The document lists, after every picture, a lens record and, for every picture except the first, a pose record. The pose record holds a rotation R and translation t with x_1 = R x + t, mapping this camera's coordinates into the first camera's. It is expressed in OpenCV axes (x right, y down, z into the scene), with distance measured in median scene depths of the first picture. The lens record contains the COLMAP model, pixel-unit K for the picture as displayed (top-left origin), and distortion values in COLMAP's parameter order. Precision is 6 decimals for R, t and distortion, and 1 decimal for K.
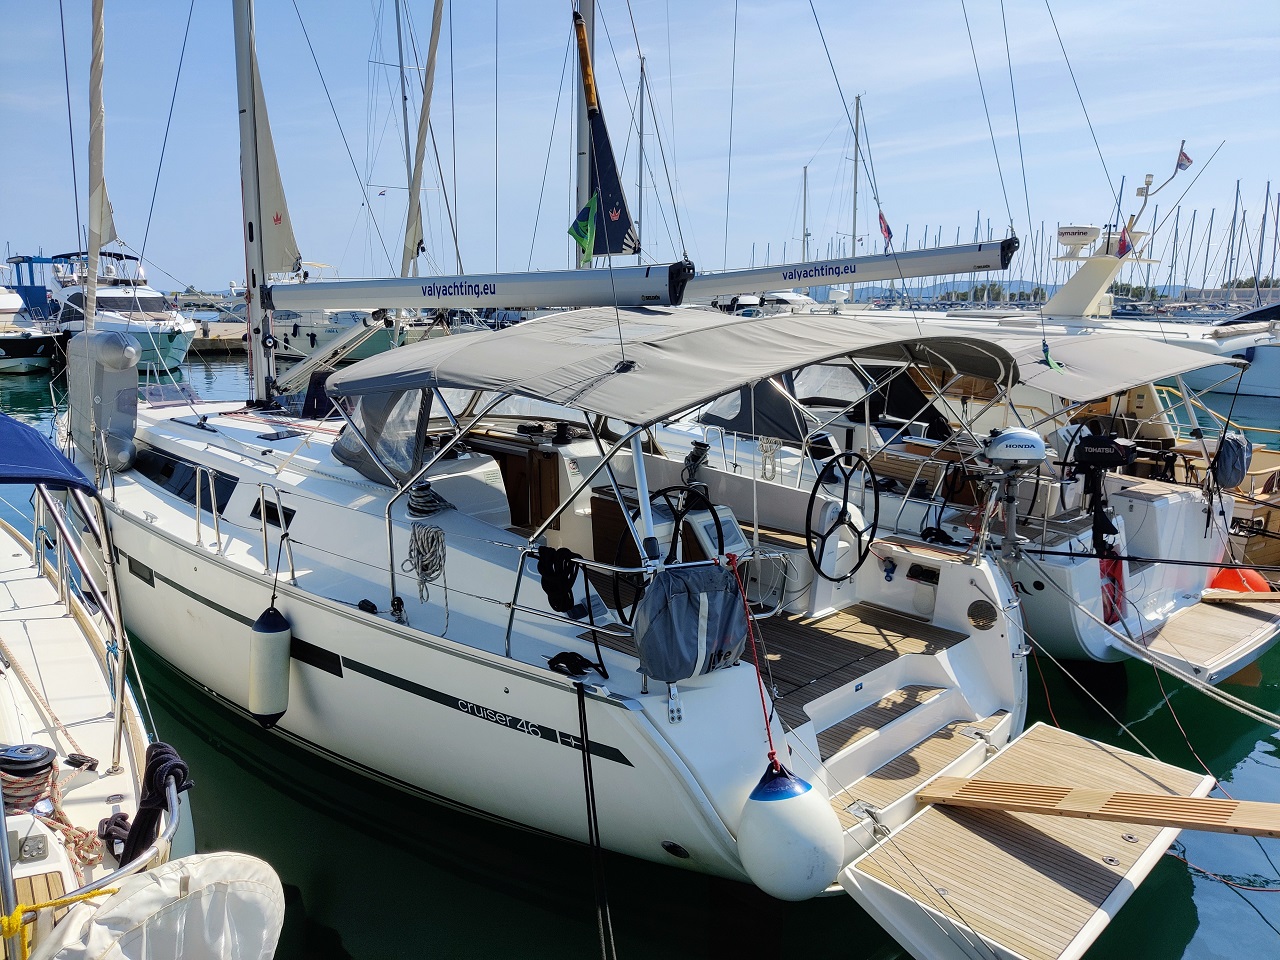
lens RADIAL K [[977.1, 0, 637.3], [0, 977.1, 473.8], [0, 0, 1]] dist [0.017909, -0.026007]
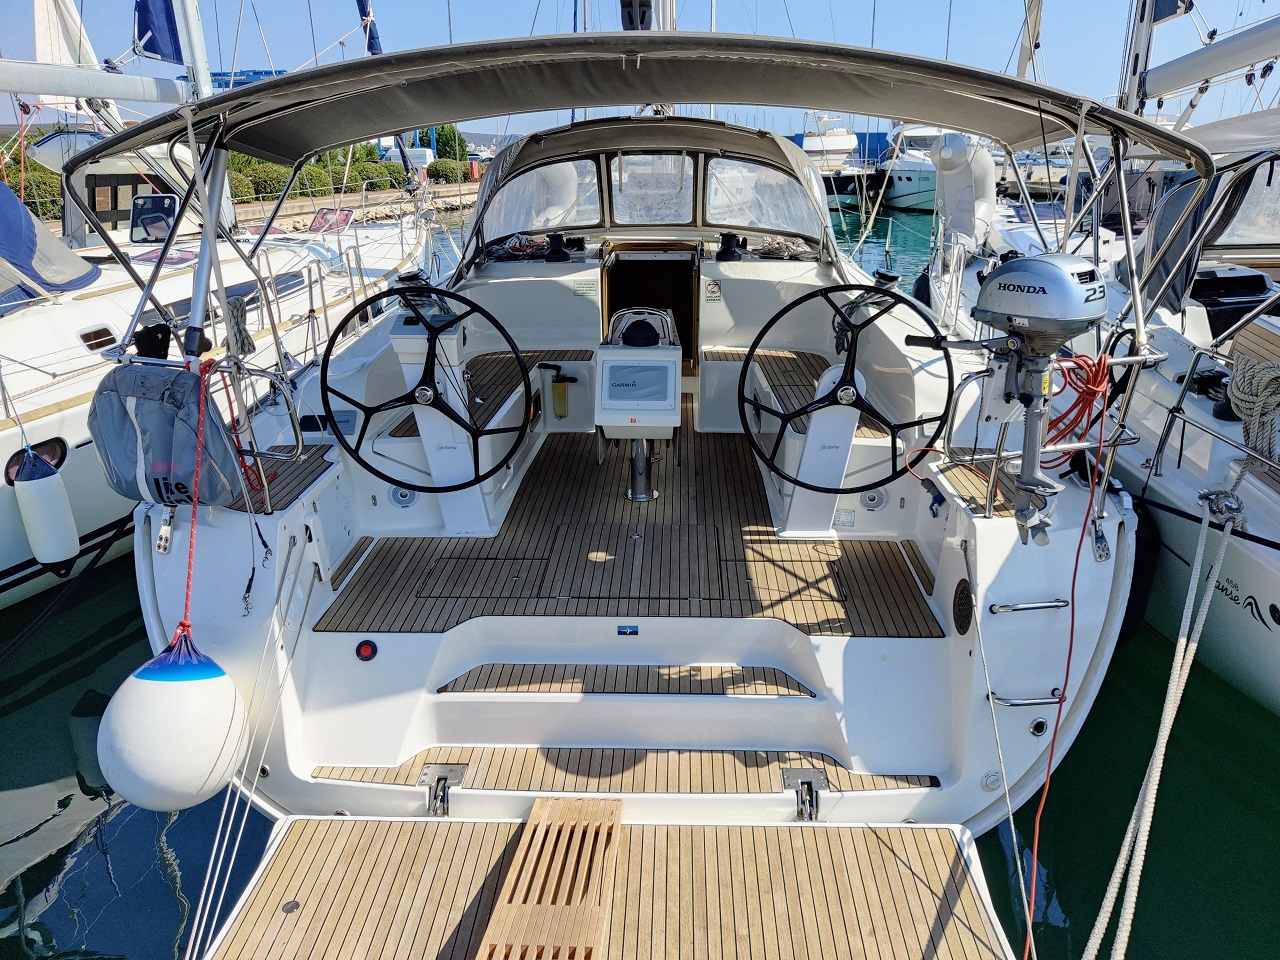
lens RADIAL K [[977.1, 0, 639.3], [0, 977.1, 482.3], [0, 0, 1]] dist [0.017909, -0.026007]
pose [[0.674587, 0.228518, -0.701935, 0.597693], [-0.117383, 0.971987, 0.203625, -0.012454], [0.728803, -0.054967, 0.682513, 0.500469]]
